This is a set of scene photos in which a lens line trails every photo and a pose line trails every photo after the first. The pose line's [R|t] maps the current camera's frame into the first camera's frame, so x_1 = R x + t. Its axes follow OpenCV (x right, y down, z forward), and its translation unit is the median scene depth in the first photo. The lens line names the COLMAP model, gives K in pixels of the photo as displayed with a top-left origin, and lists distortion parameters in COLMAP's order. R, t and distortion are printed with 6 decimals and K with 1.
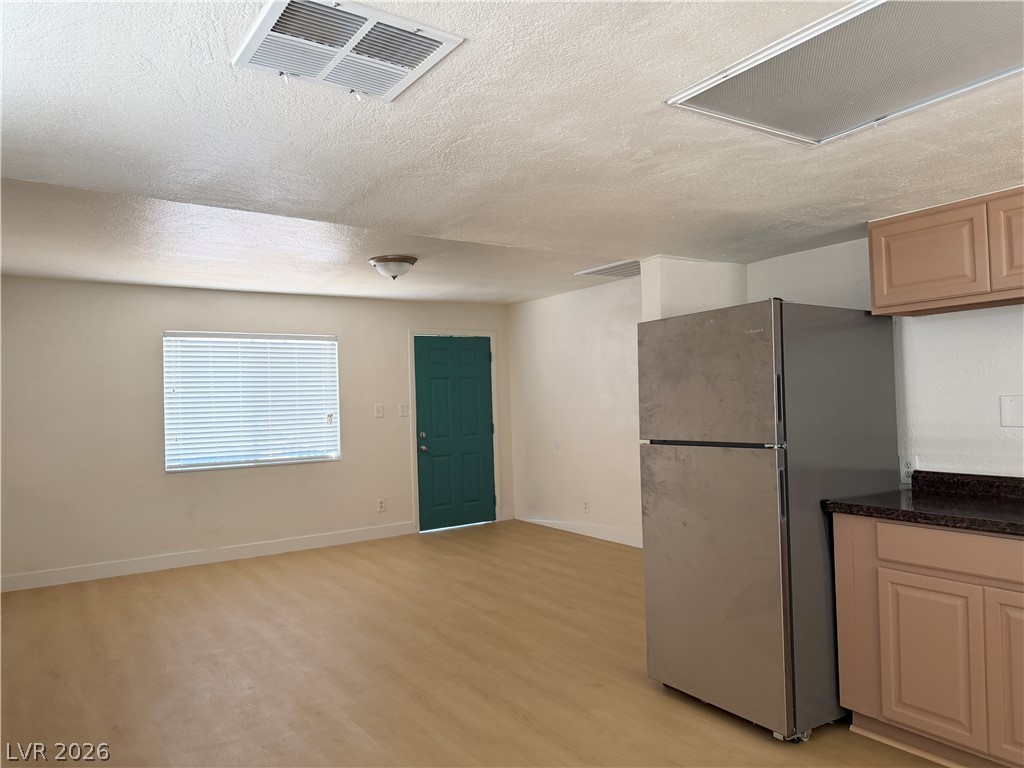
lens RADIAL K [[719.7, 0, 516.3], [0, 719.7, 388.1], [0, 0, 1]] dist [0.137075, -0.234989]
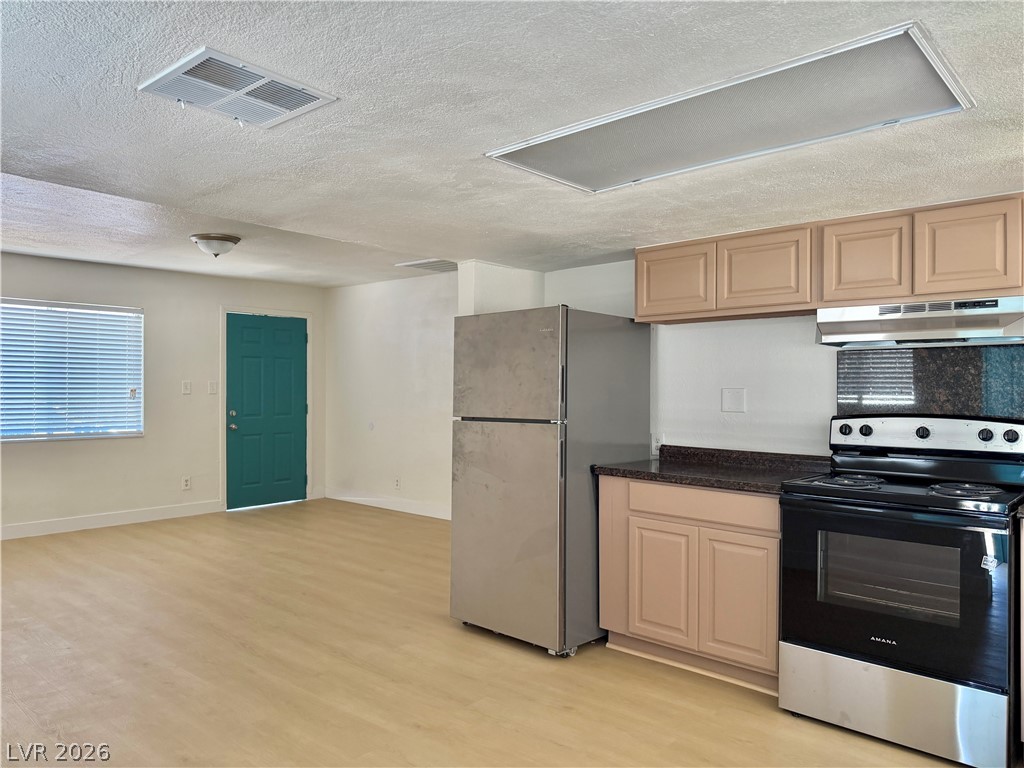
lens RADIAL K [[725.2, 0, 510.0], [0, 725.2, 388.4], [0, 0, 1]] dist [0.083711, -0.117005]
pose [[0.967186, 0.033172, 0.251895, -0.029369], [-0.037626, 0.999209, 0.012883, 0.005700], [-0.251268, -0.021938, 0.967669, -0.126280]]
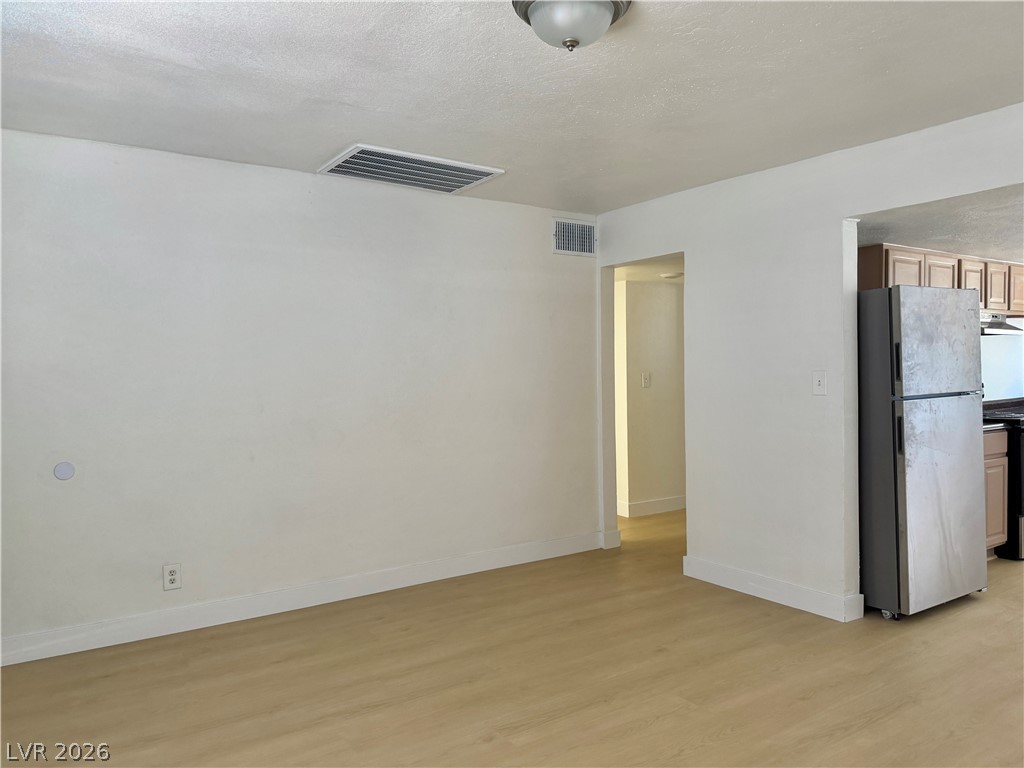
lens RADIAL K [[723.0, 0, 517.0], [0, 723.0, 390.7], [0, 0, 1]] dist [0.094724, -0.138914]
pose [[-0.009600, 0.002192, 0.999952, -0.723861], [-0.000953, 0.999997, -0.002201, 0.053684], [-0.999953, -0.000974, -0.009598, 1.285140]]
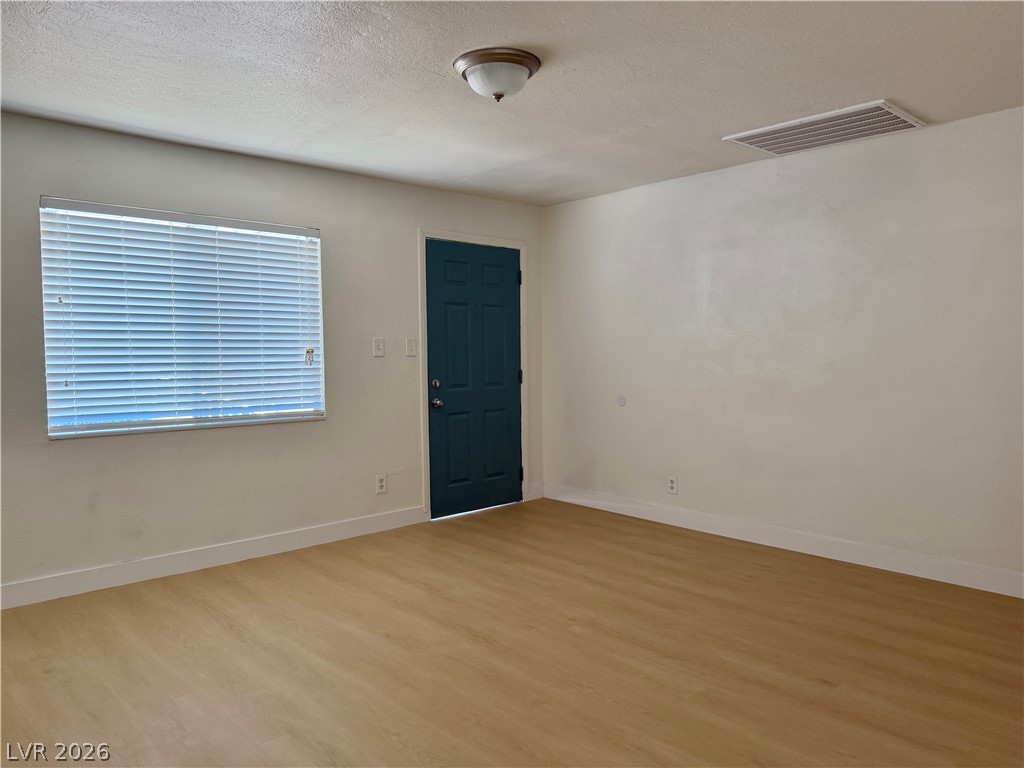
lens RADIAL K [[712.0, 0, 508.0], [0, 712.0, 391.5], [0, 0, 1]] dist [0.120543, -0.209991]
pose [[0.986702, 0.012556, 0.162055, -0.307509], [-0.024079, 0.997302, 0.069342, 0.040662], [-0.160747, -0.072322, 0.984342, 0.547486]]
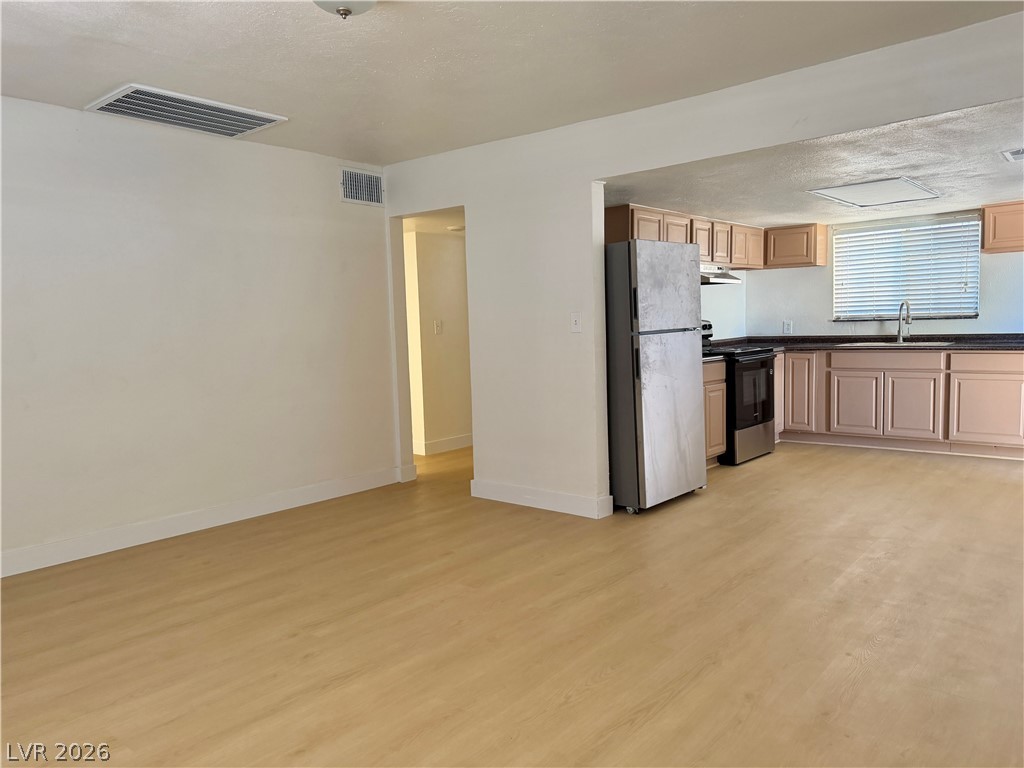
lens RADIAL K [[724.4, 0, 514.3], [0, 724.4, 388.2], [0, 0, 1]] dist [0.084173, -0.119831]
pose [[-0.274314, -0.049883, 0.960346, -0.820984], [0.020772, 0.998113, 0.057778, 0.075109], [-0.961416, 0.035797, -0.272760, 1.282269]]
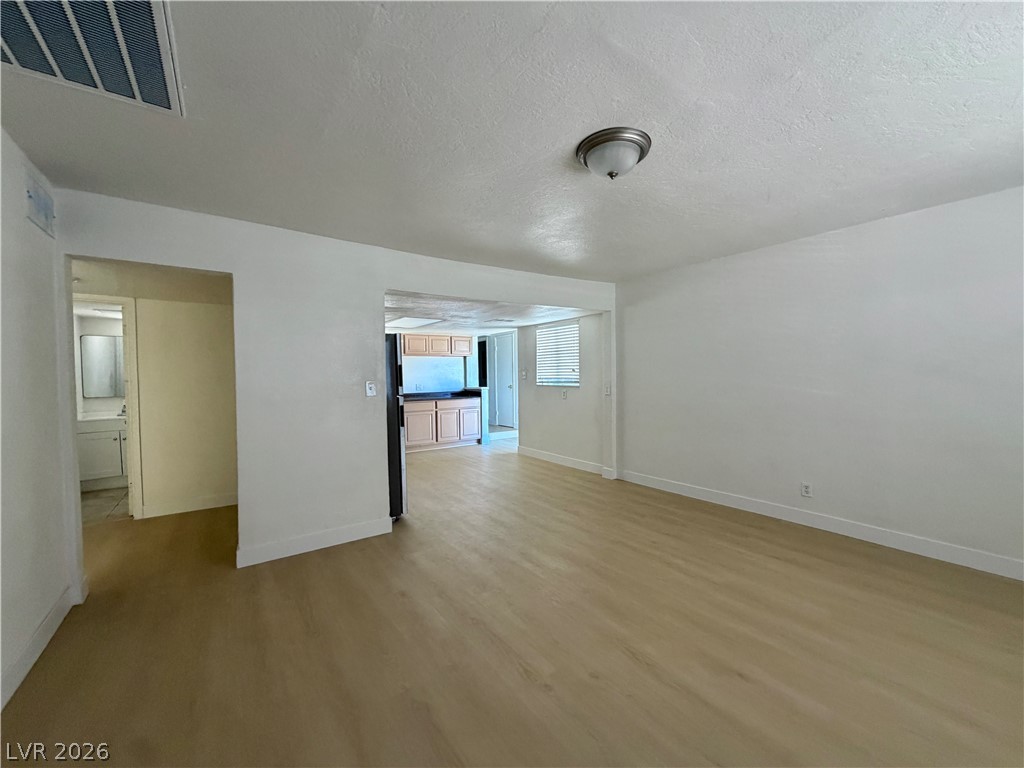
lens RADIAL K [[411.3, 0, 509.8], [0, 411.3, 381.9], [0, 0, 1]] dist [0.001101, 0.000020]
pose [[-0.998877, 0.042149, -0.021635, -0.071220], [0.042139, 0.999111, 0.000903, 0.039194], [0.021654, -0.000009, -0.999766, 1.714248]]
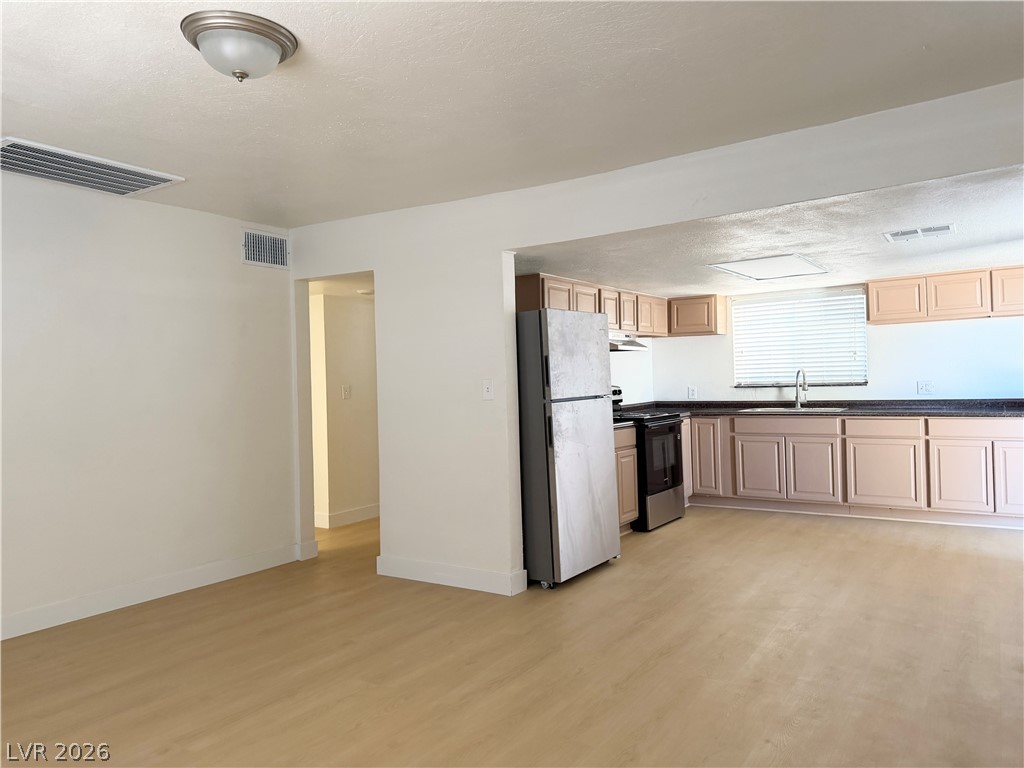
lens RADIAL K [[723.4, 0, 516.6], [0, 723.4, 380.3], [0, 0, 1]] dist [0.099878, -0.150813]
pose [[-0.387562, 0.038625, 0.921034, -0.795852], [0.022149, 0.999224, -0.032584, 0.062949], [-0.921577, 0.007772, -0.388117, 1.267542]]
